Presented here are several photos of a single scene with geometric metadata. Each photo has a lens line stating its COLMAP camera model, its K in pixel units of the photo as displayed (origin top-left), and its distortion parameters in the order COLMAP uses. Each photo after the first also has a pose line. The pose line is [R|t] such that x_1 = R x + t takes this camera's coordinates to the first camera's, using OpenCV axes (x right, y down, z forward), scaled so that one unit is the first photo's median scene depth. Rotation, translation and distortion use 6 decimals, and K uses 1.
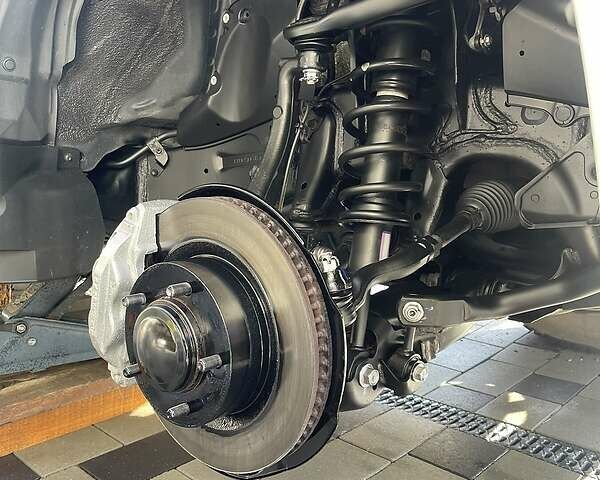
lens RADIAL K [[628.3, 0, 300.0], [0, 628.3, 240.0], [0, 0, 1]] dist [0.000367, -0.014751]
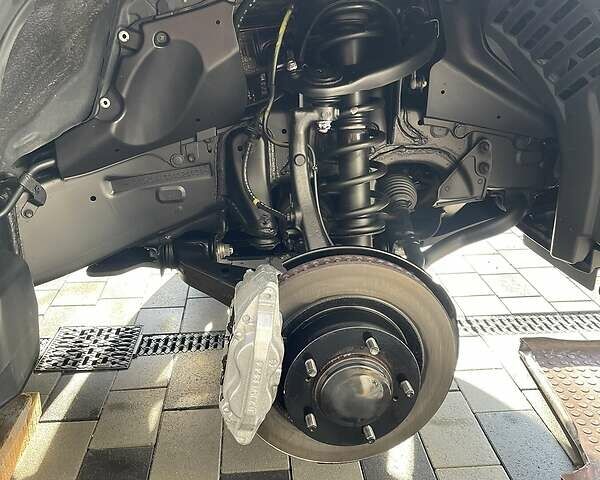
lens RADIAL K [[628.3, 0, 300.0], [0, 628.3, 240.0], [0, 0, 1]] dist [0.000367, -0.014751]
pose [[0.665045, -0.284449, 0.690509, -0.852191], [0.130389, 0.954645, 0.267677, -0.368636], [-0.735332, -0.087983, 0.671972, 0.241206]]
